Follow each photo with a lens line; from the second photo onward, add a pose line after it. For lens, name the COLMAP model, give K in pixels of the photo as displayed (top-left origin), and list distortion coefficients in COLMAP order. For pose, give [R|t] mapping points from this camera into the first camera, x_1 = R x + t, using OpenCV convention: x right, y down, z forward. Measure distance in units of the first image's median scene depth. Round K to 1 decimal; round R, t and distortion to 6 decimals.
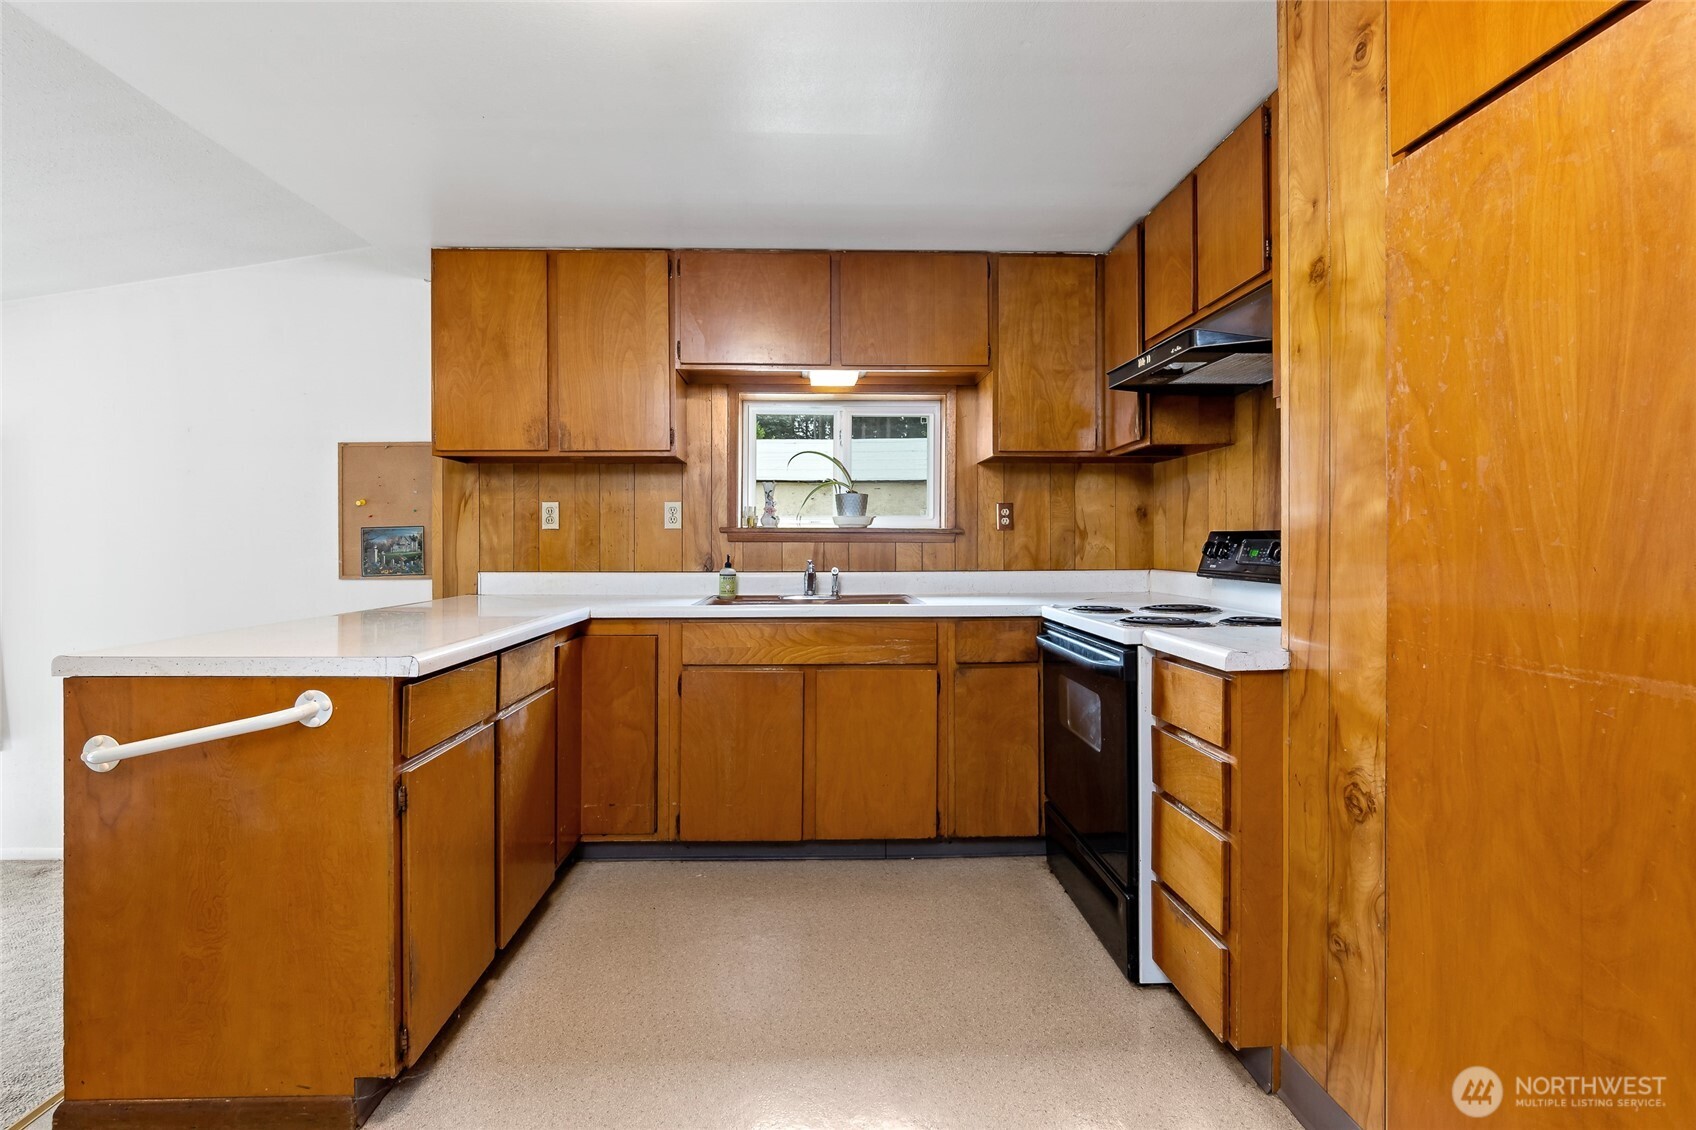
lens RADIAL K [[800.8, 0, 846.4], [0, 800.8, 549.3], [0, 0, 1]] dist [-0.004207, -0.000227]
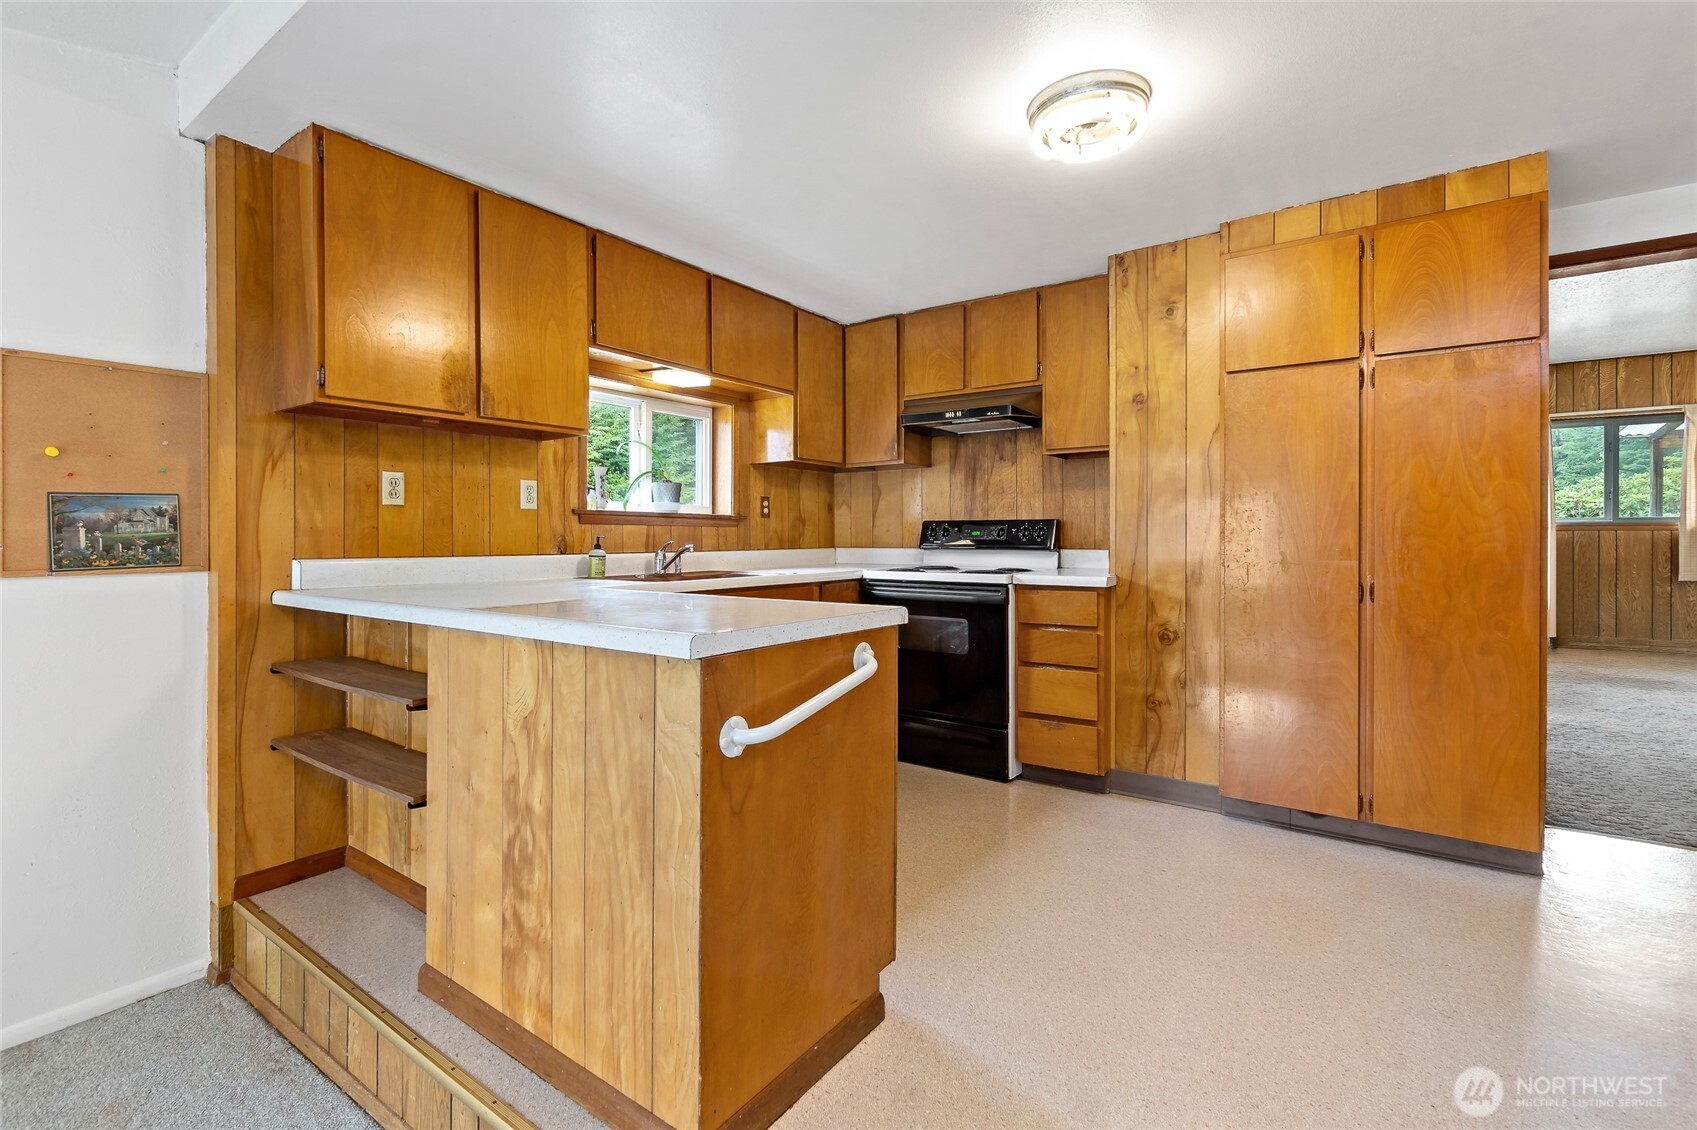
lens RADIAL K [[755.2, 0, 844.1], [0, 755.2, 540.9], [0, 0, 1]] dist [-0.005617, 0.000125]
pose [[0.617000, -0.003758, 0.786954, -0.817375], [0.007067, 0.999975, -0.000766, 0.018033], [-0.786931, 0.006034, 0.617011, 0.194665]]
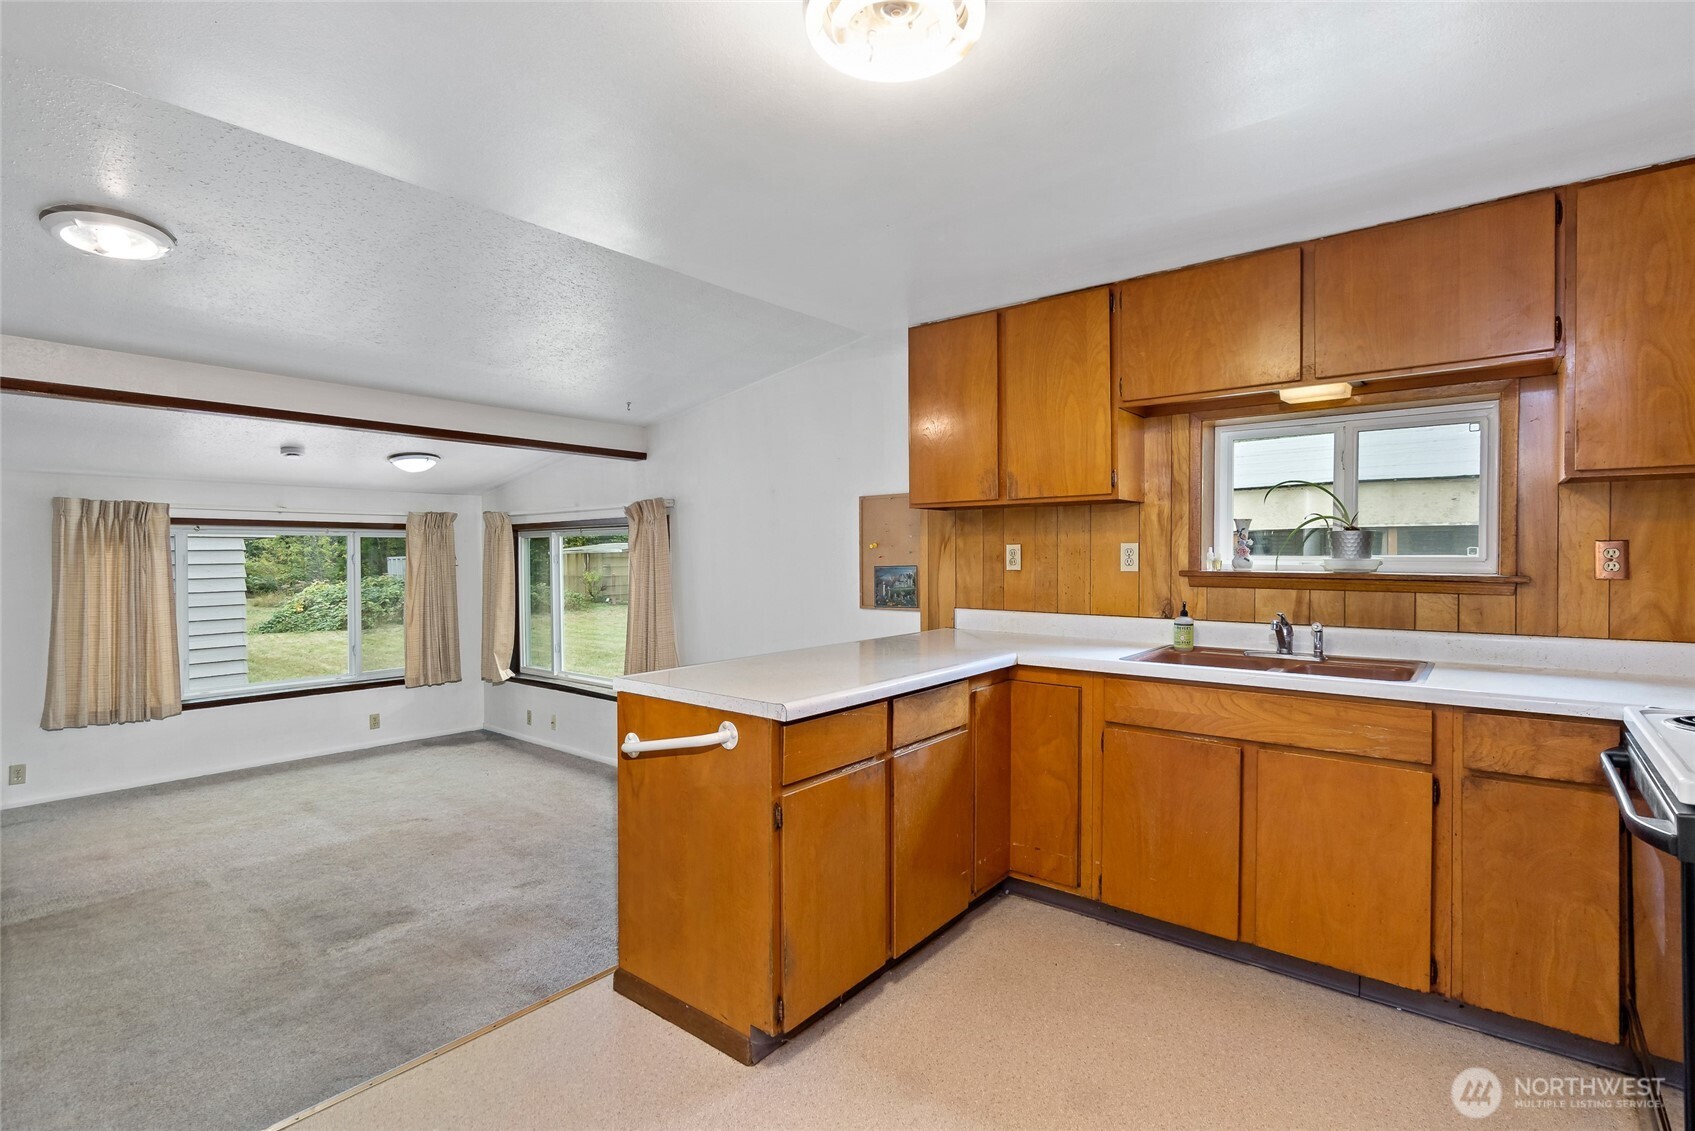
lens RADIAL K [[808.4, 0, 847.5], [0, 808.4, 565.5], [0, 0, 1]] dist [-0.002713, -0.000027]
pose [[0.755879, 0.010613, -0.654625, 0.189669], [-0.002073, 0.999902, 0.013818, -0.054010], [0.654708, -0.009088, 0.755827, 0.064995]]
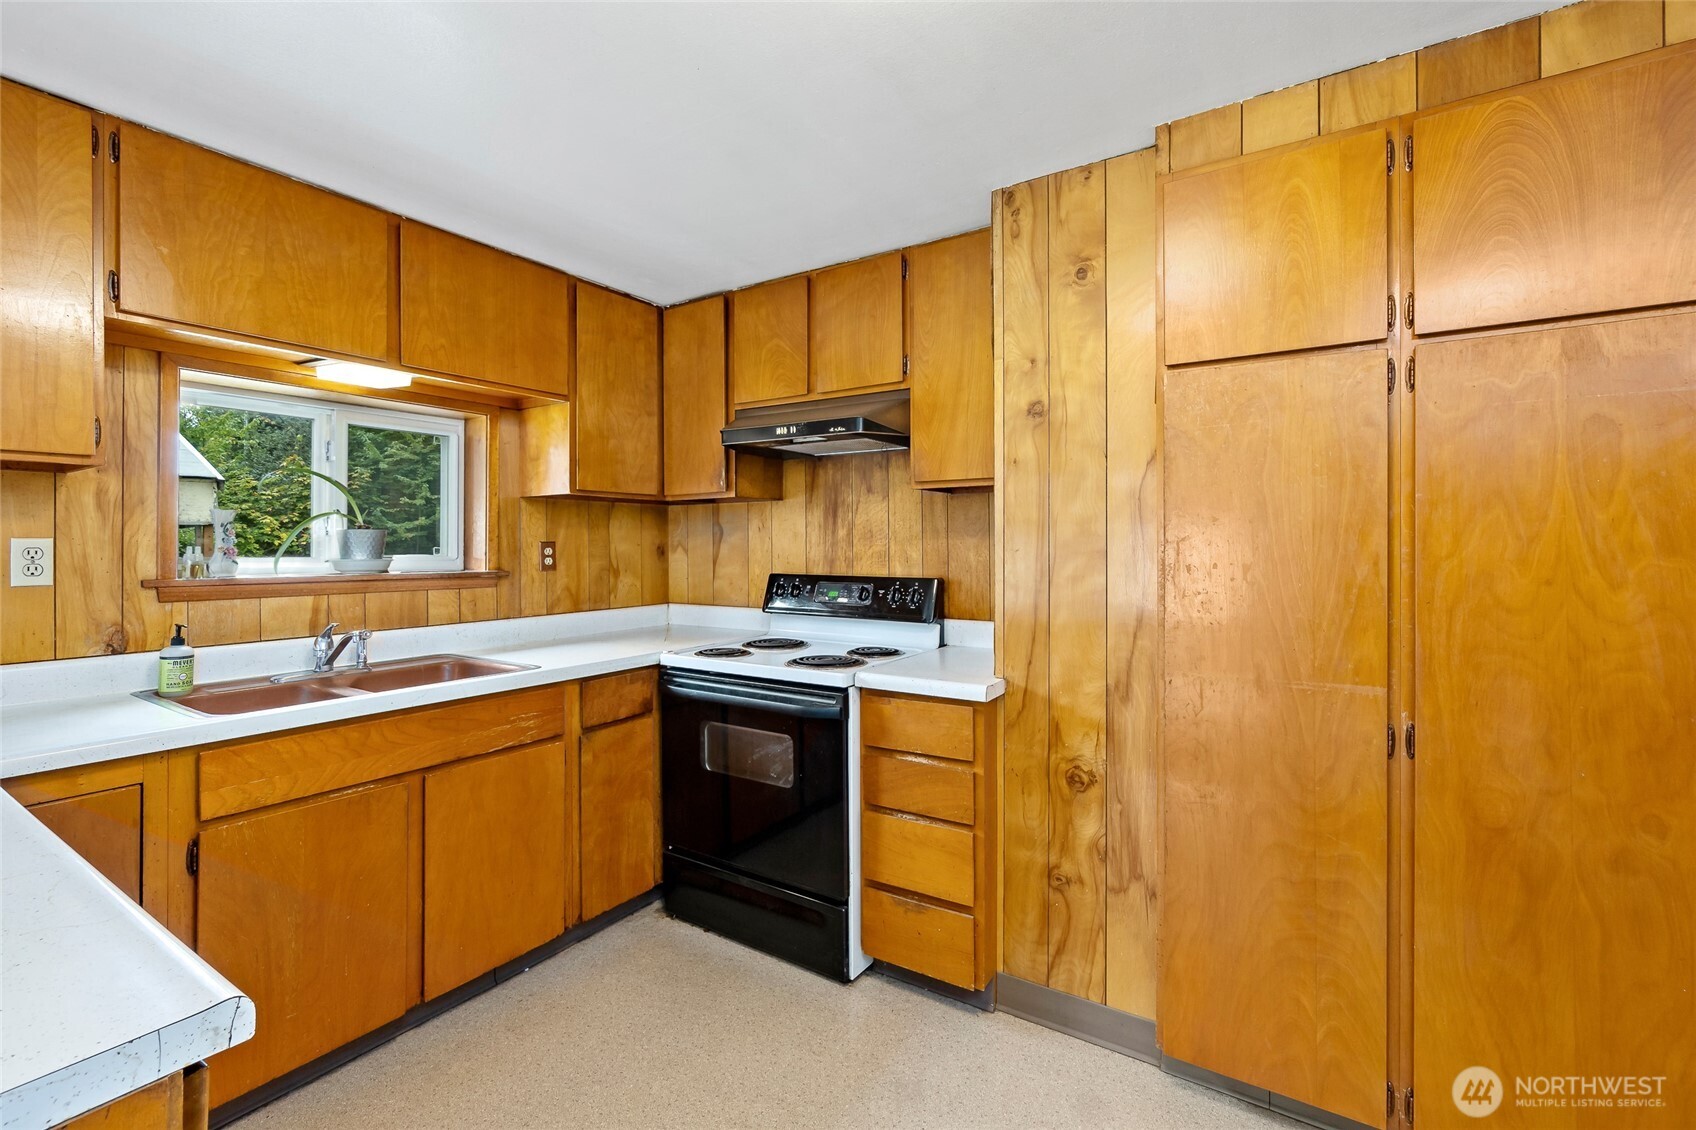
lens RADIAL K [[743.3, 0, 841.0], [0, 743.3, 547.0], [0, 0, 1]] dist [-0.006844, 0.000225]
pose [[0.585225, -0.001805, 0.810869, -0.363859], [0.008688, 0.999954, -0.004044, -0.054996], [-0.810824, 0.009411, 0.585214, 0.273624]]
